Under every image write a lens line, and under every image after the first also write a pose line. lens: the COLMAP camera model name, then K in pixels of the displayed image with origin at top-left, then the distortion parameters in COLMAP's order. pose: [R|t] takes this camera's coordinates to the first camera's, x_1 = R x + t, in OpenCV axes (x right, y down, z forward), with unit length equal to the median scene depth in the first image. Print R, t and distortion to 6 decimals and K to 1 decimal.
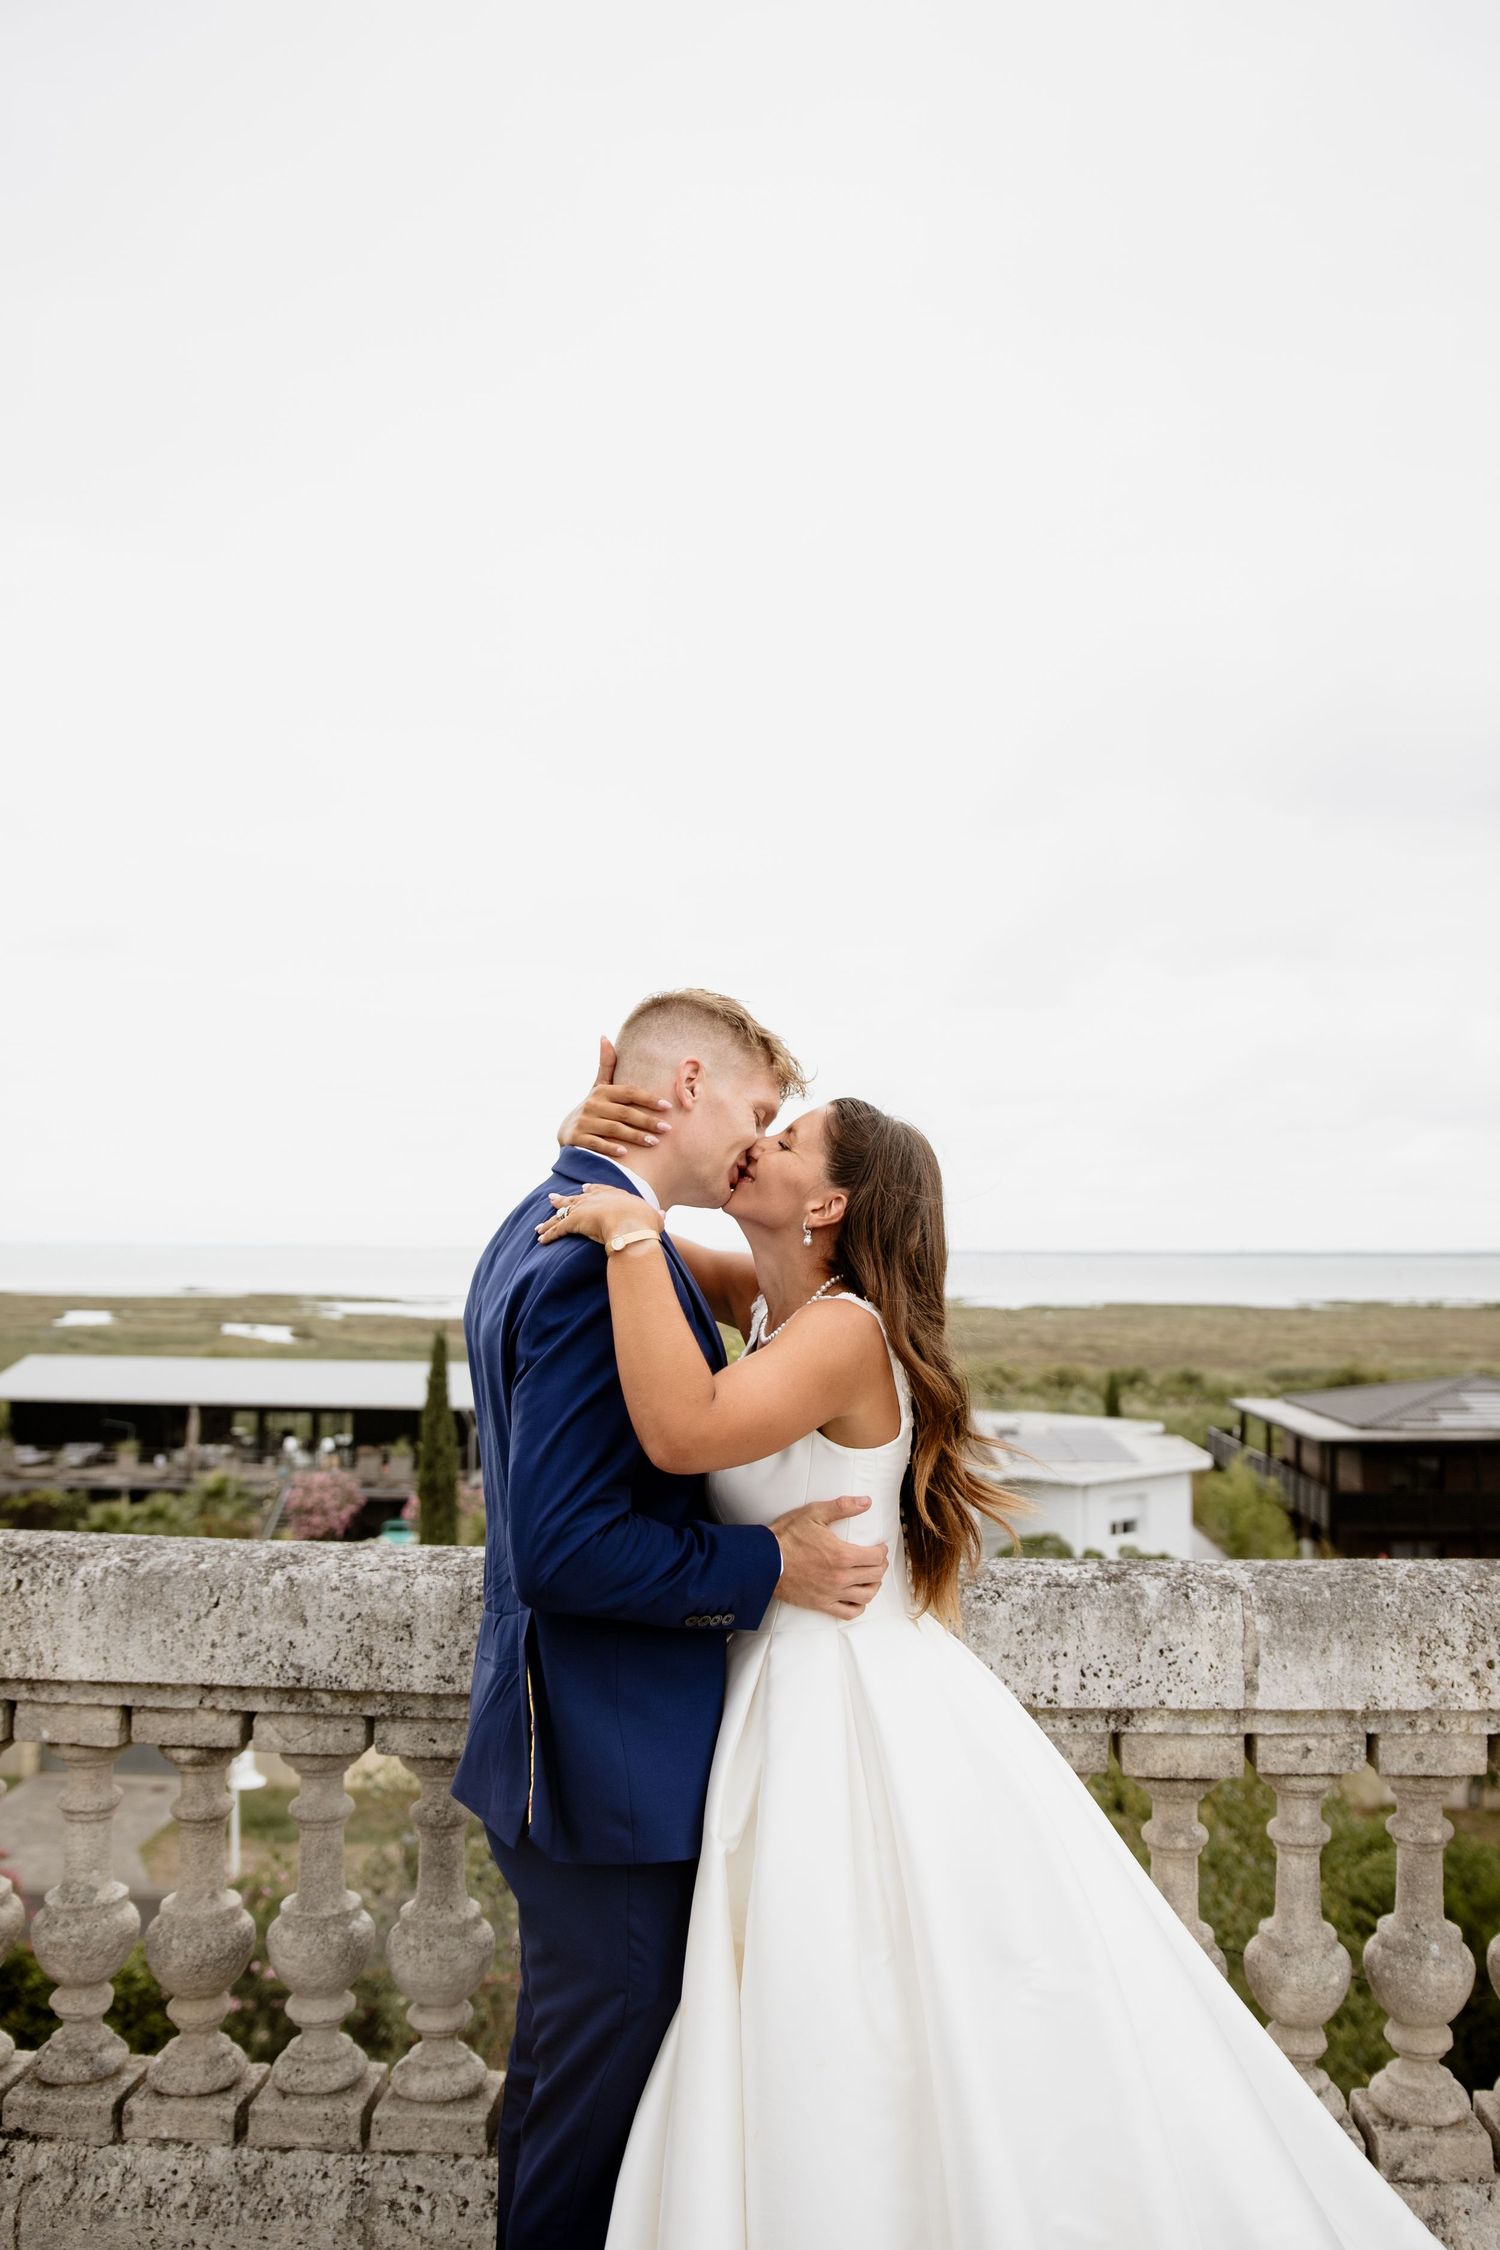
lens RADIAL K [[1890.7, 0, 743.3], [0, 1890.7, 1126.3], [0, 0, 1]] dist [-0.063644, -0.007059]
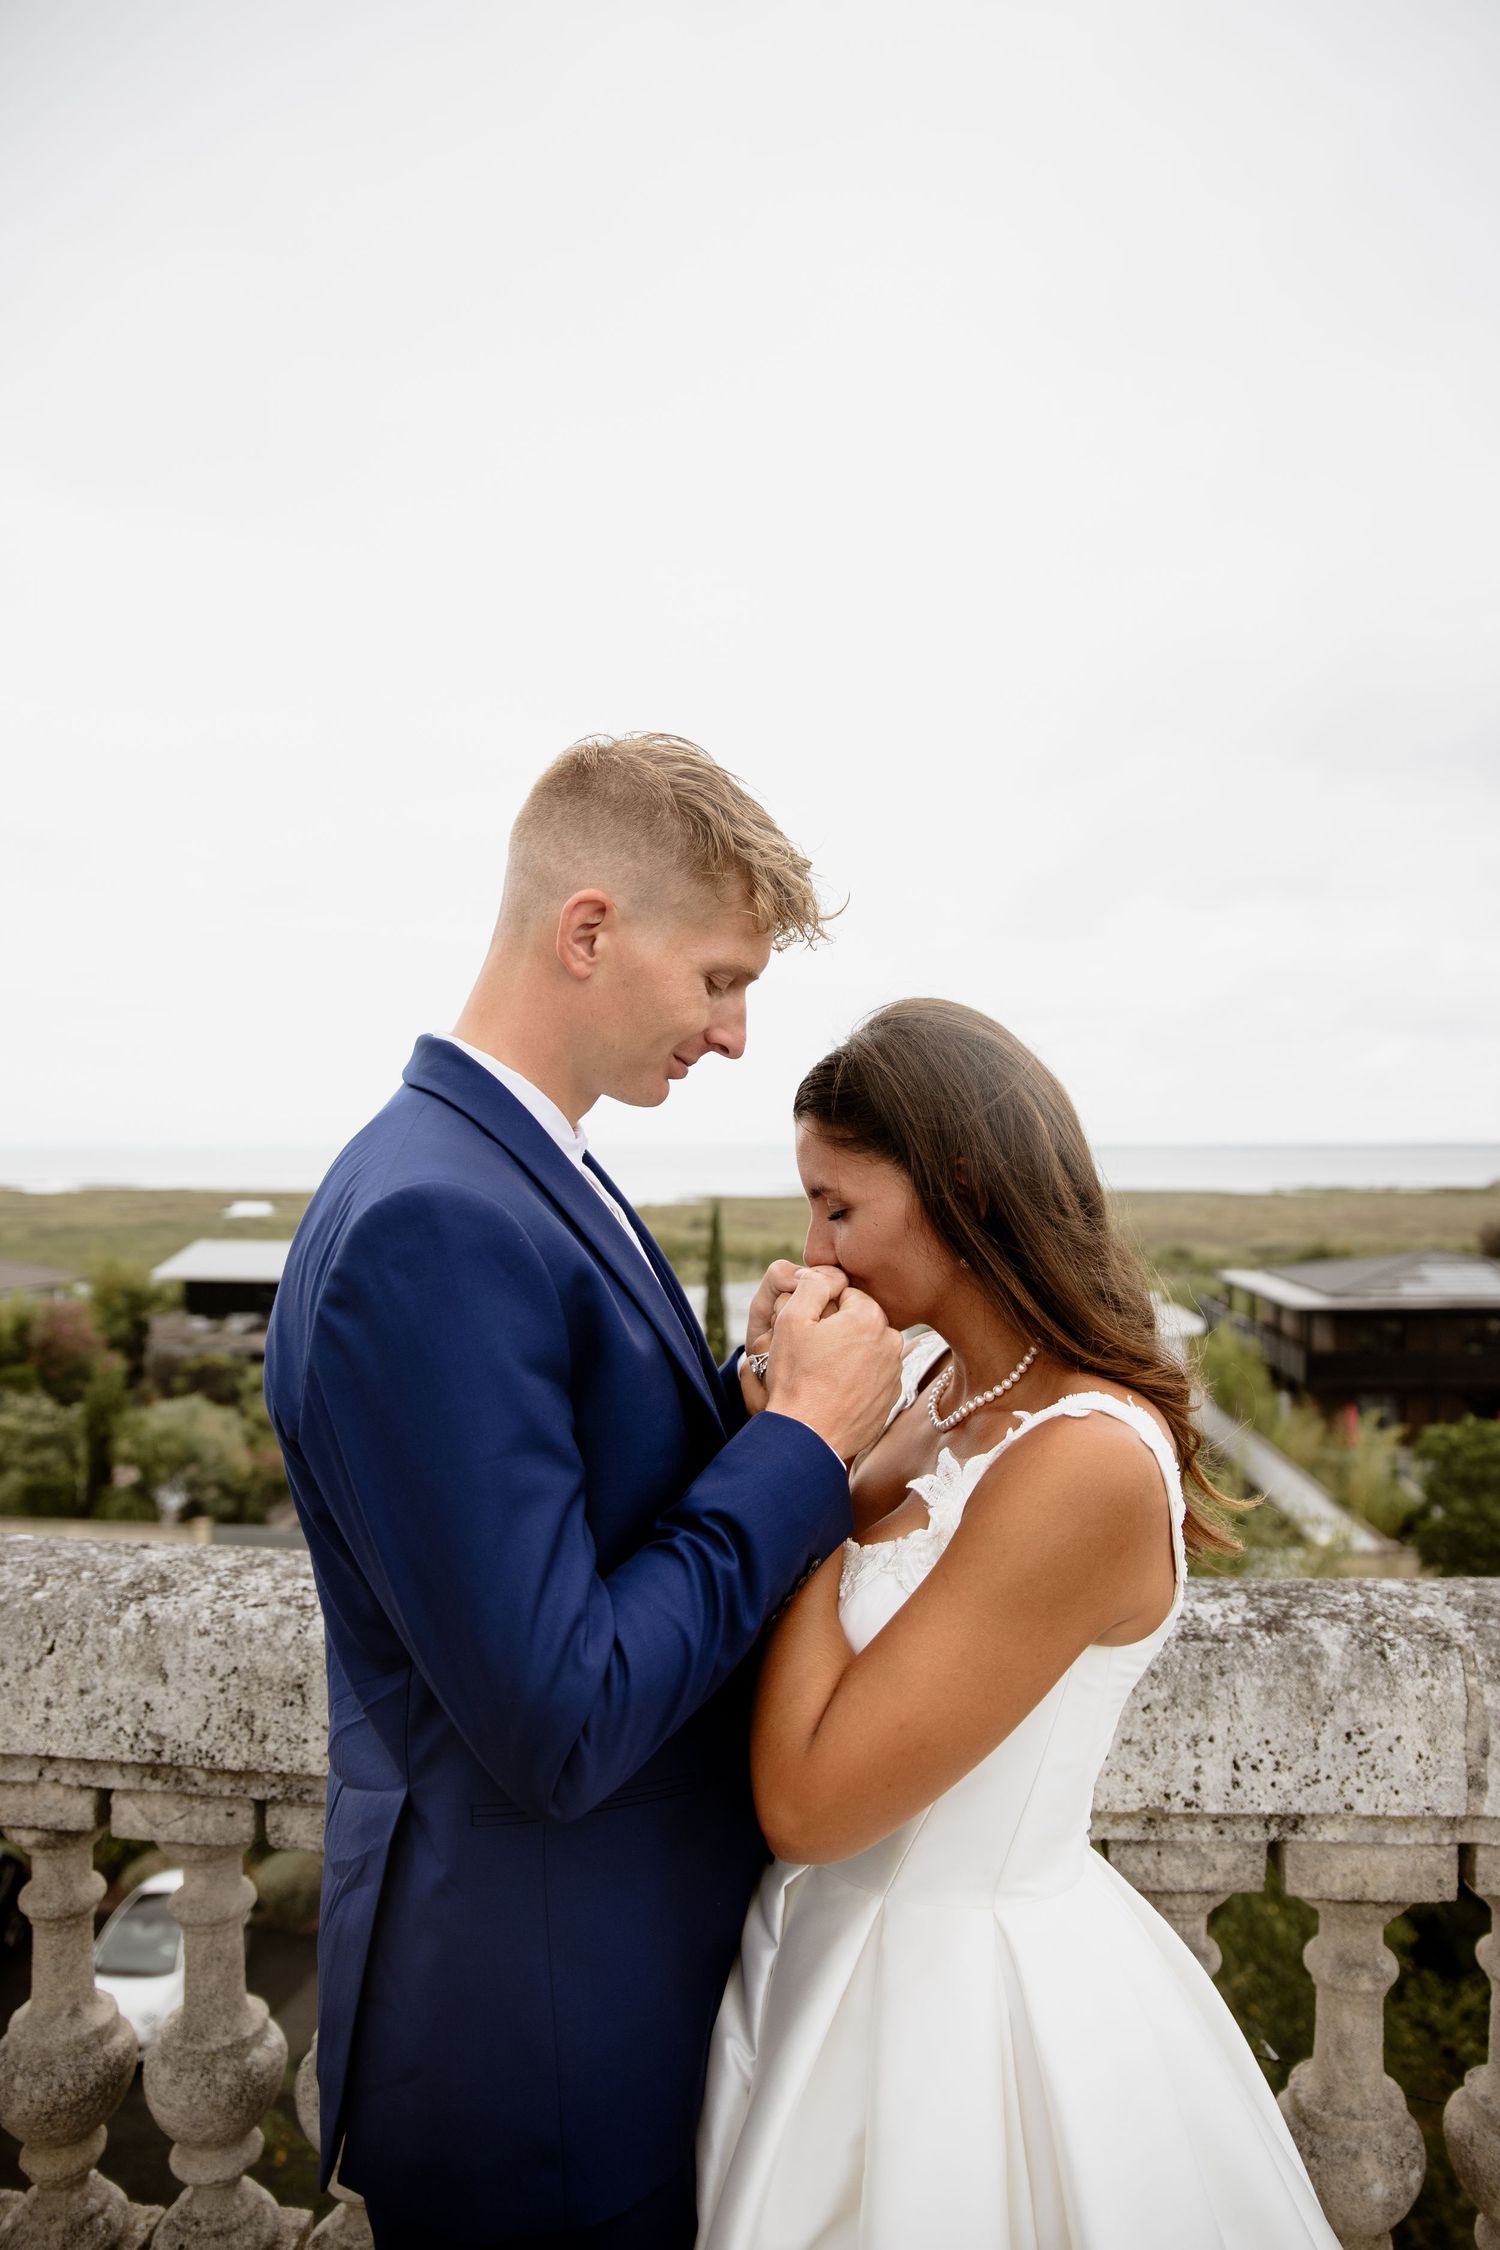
lens RADIAL K [[1613.2, 0, 760.7], [0, 1613.2, 1126.6], [0, 0, 1]] dist [-0.077590, 0.020457]
pose [[0.999678, -0.008725, -0.023816, 0.017465], [0.009969, 0.998565, 0.052621, 0.017312], [0.023323, -0.052842, 0.998331, 0.393335]]
